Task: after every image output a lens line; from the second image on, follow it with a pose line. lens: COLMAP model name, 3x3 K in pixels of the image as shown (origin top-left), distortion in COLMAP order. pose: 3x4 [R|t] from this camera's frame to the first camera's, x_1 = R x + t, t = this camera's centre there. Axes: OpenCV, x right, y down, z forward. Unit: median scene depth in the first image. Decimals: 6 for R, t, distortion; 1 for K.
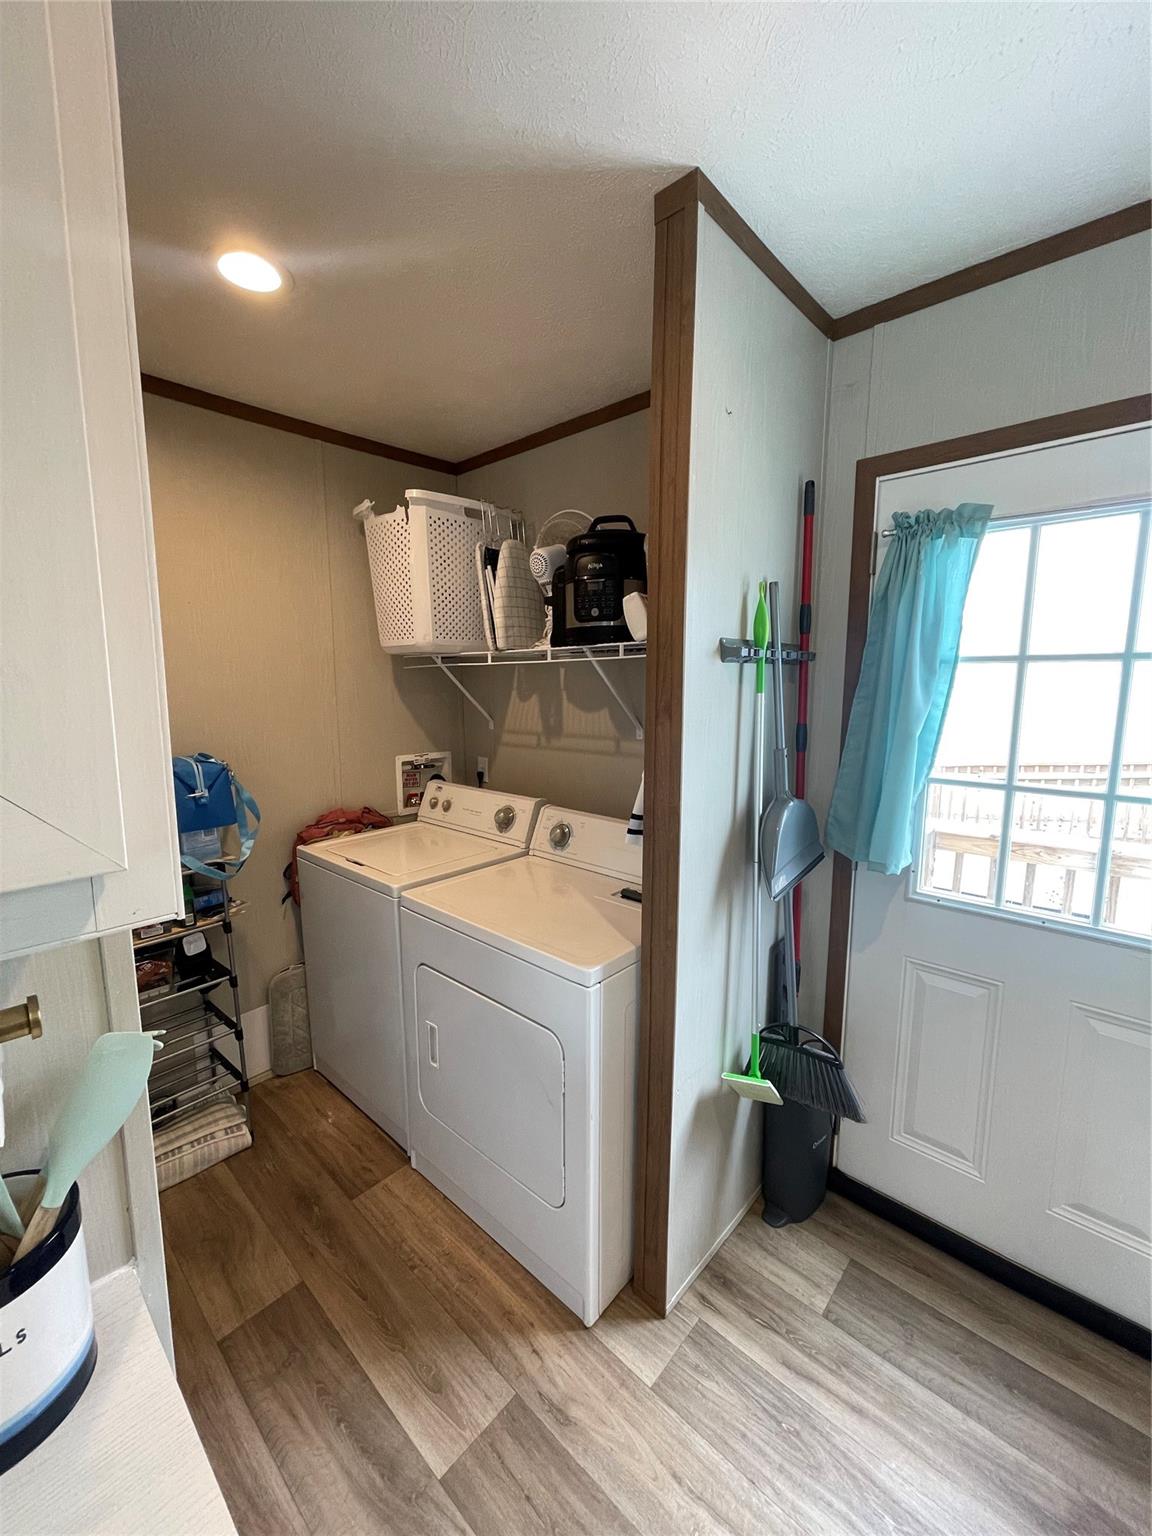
lens RADIAL K [[622.4, 0, 583.2], [0, 622.4, 765.7], [0, 0, 1]] dist [-0.001822, 0.000877]
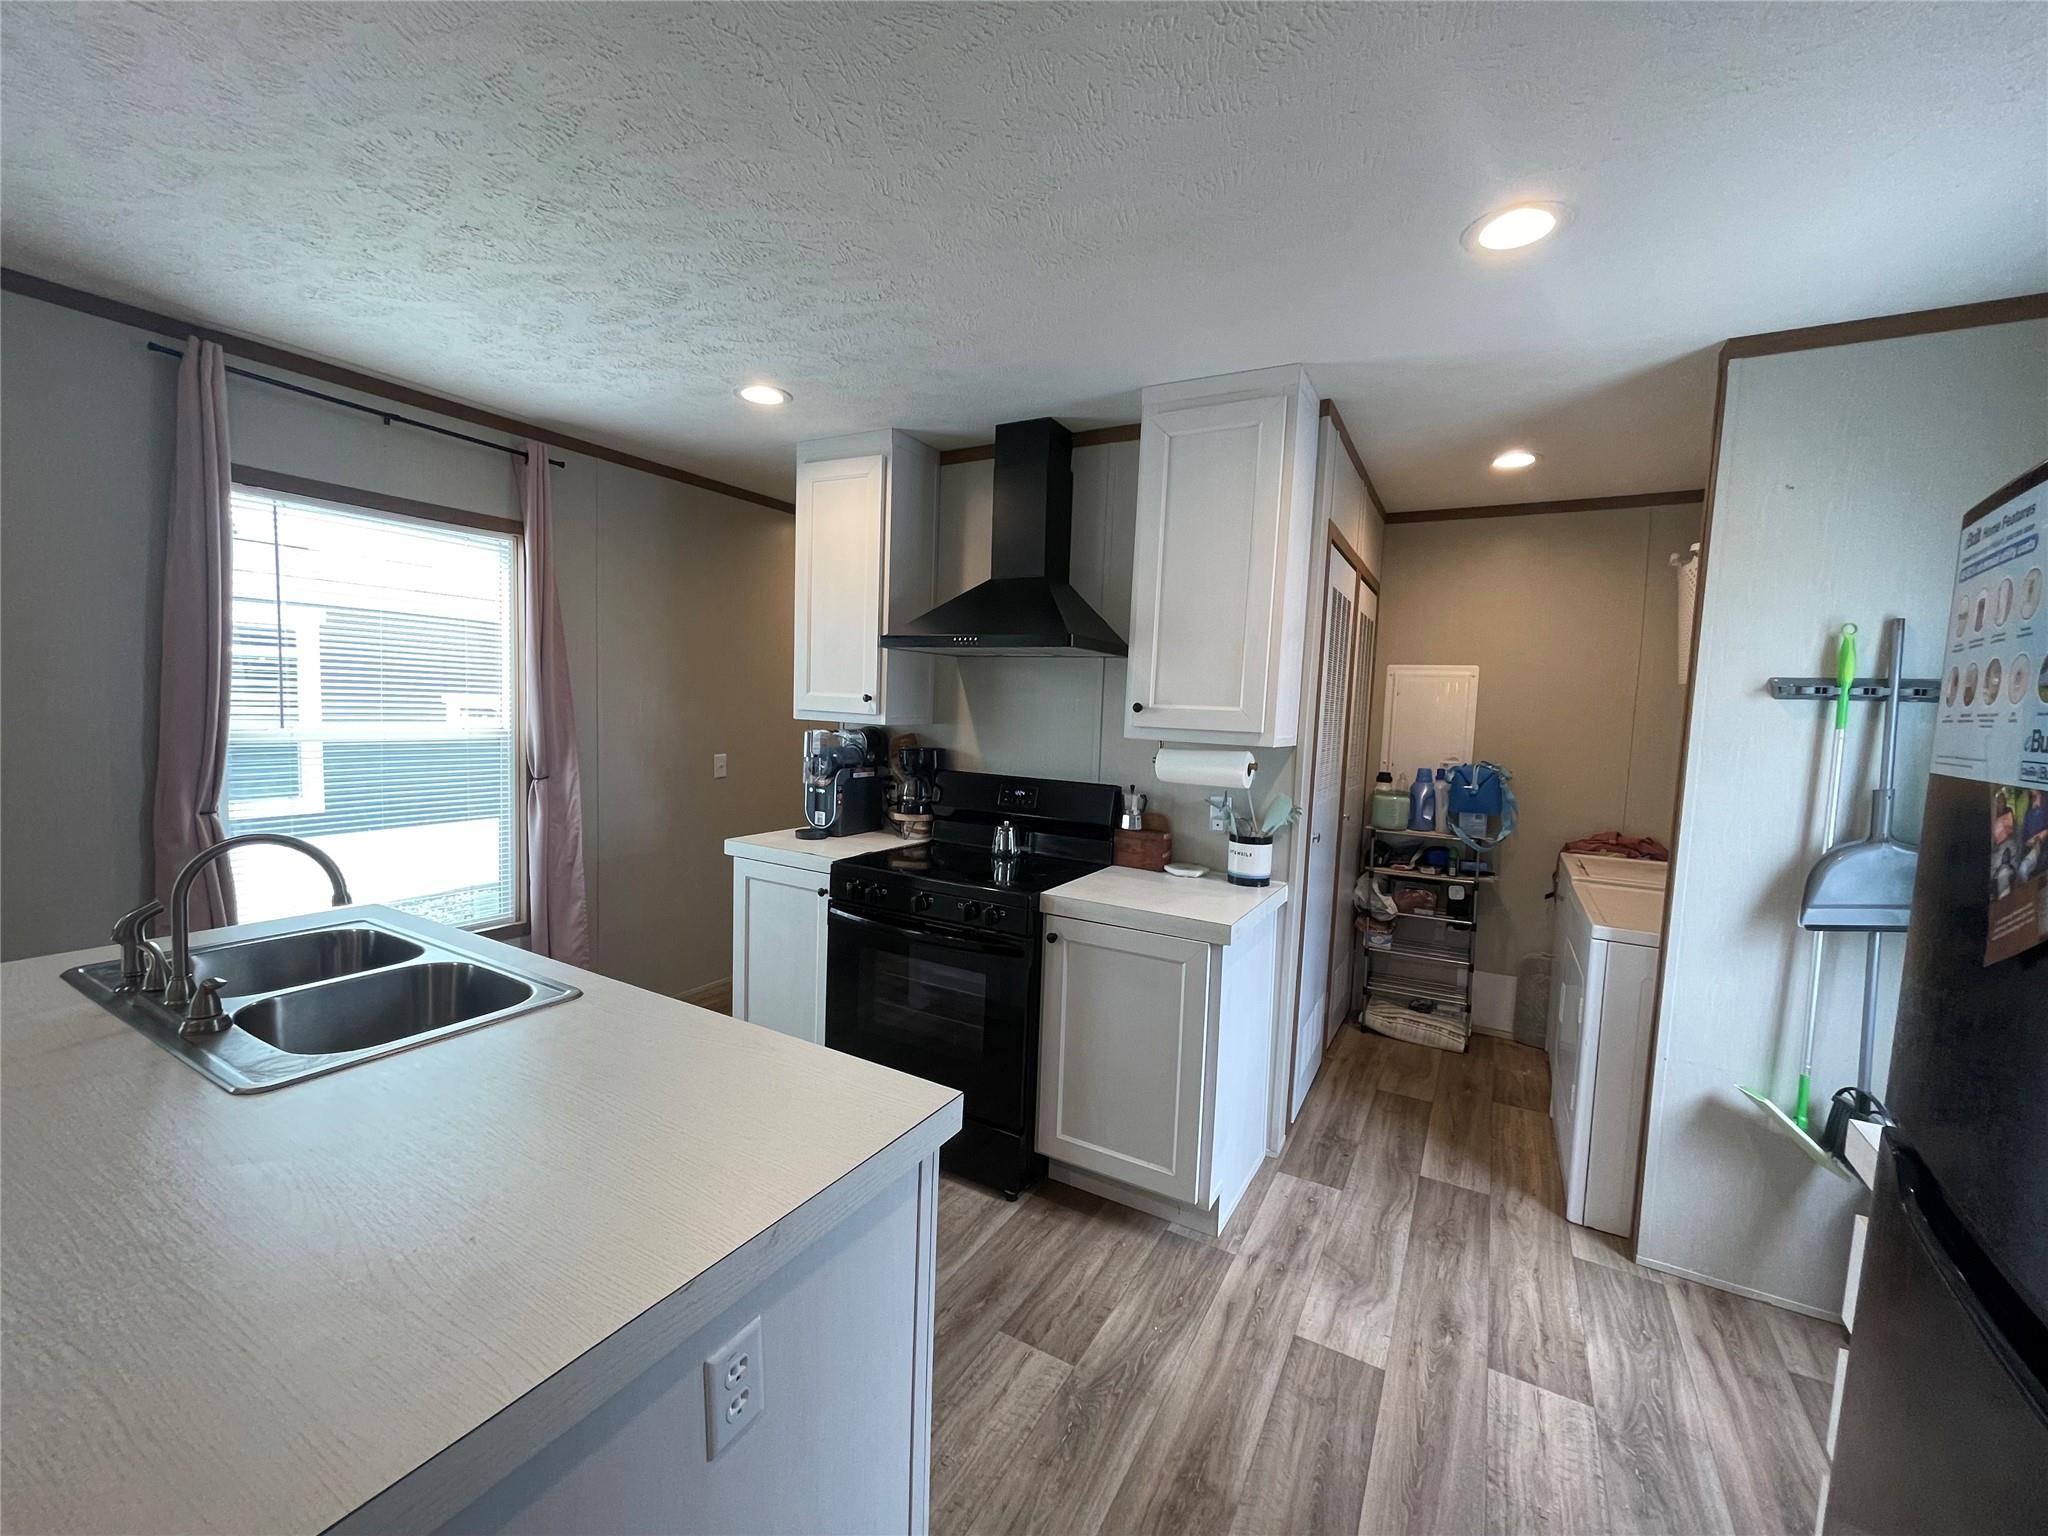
lens RADIAL K [[829.9, 0, 1021.4], [0, 829.9, 763.2], [0, 0, 1]] dist [-0.001822, 0.000877]
pose [[0.217311, 0.081195, -0.972720, 1.332770], [-0.169025, 0.984610, 0.044426, 0.105008], [0.961357, 0.154760, 0.227691, -0.594030]]
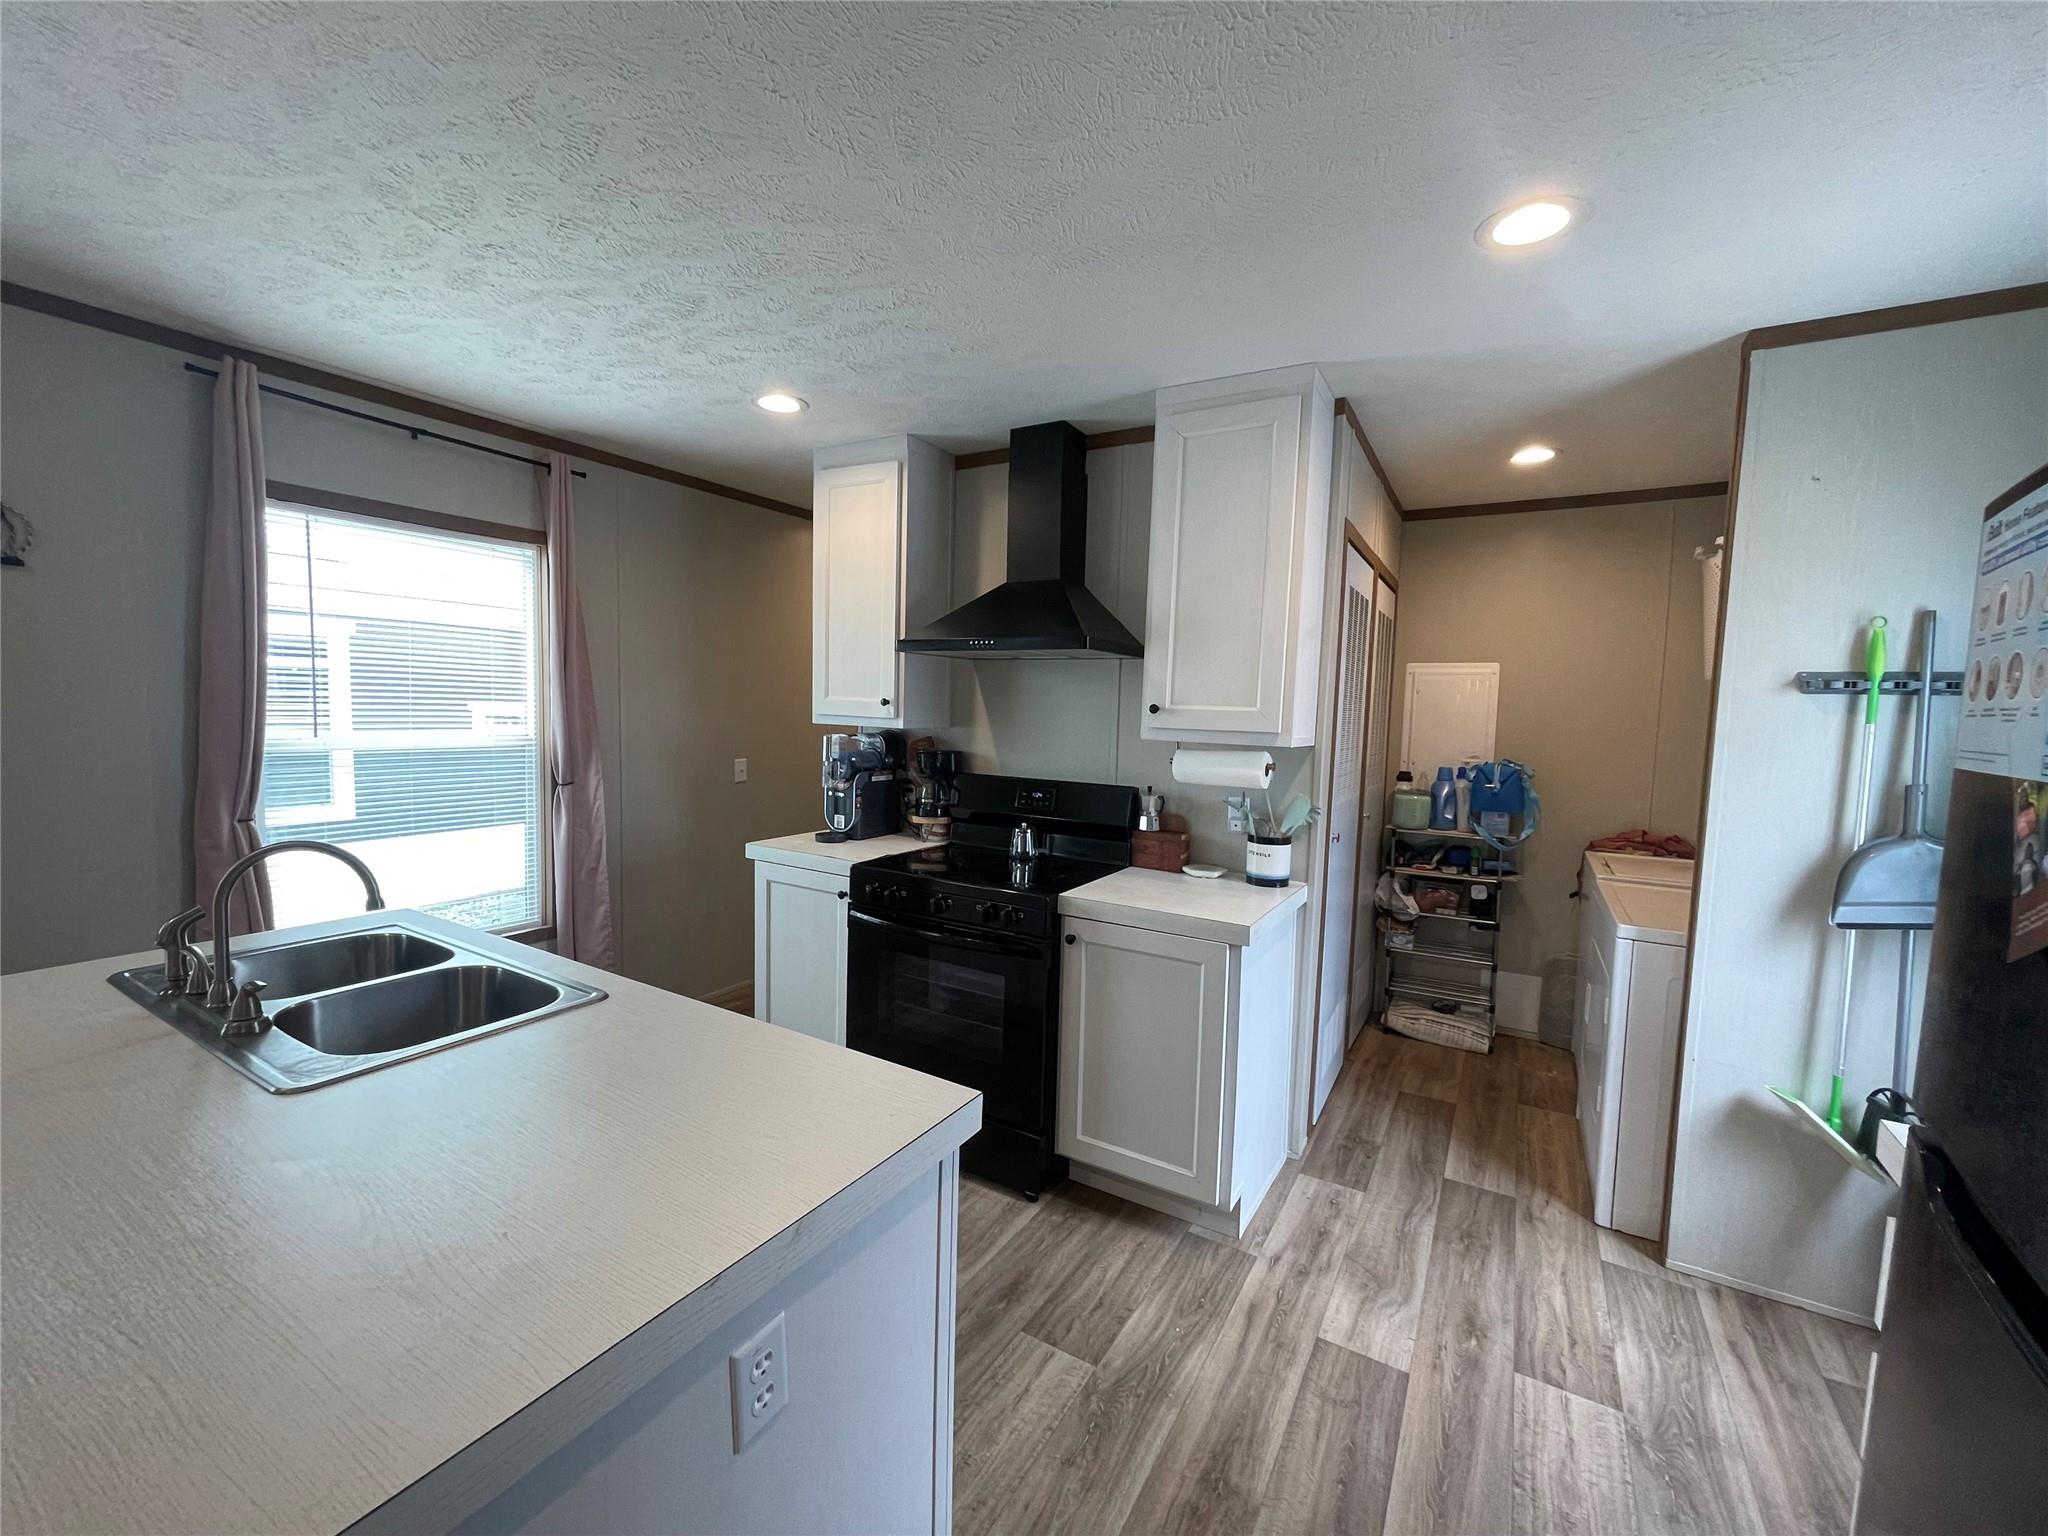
lens RADIAL K [[829.9, 0, 1021.4], [0, 829.9, 763.2], [0, 0, 1]] dist [-0.001822, 0.000877]
pose [[0.196944, 0.077124, -0.977377, 1.339703], [-0.159709, 0.986109, 0.045631, 0.103908], [0.967319, 0.147109, 0.206525, -0.593956]]
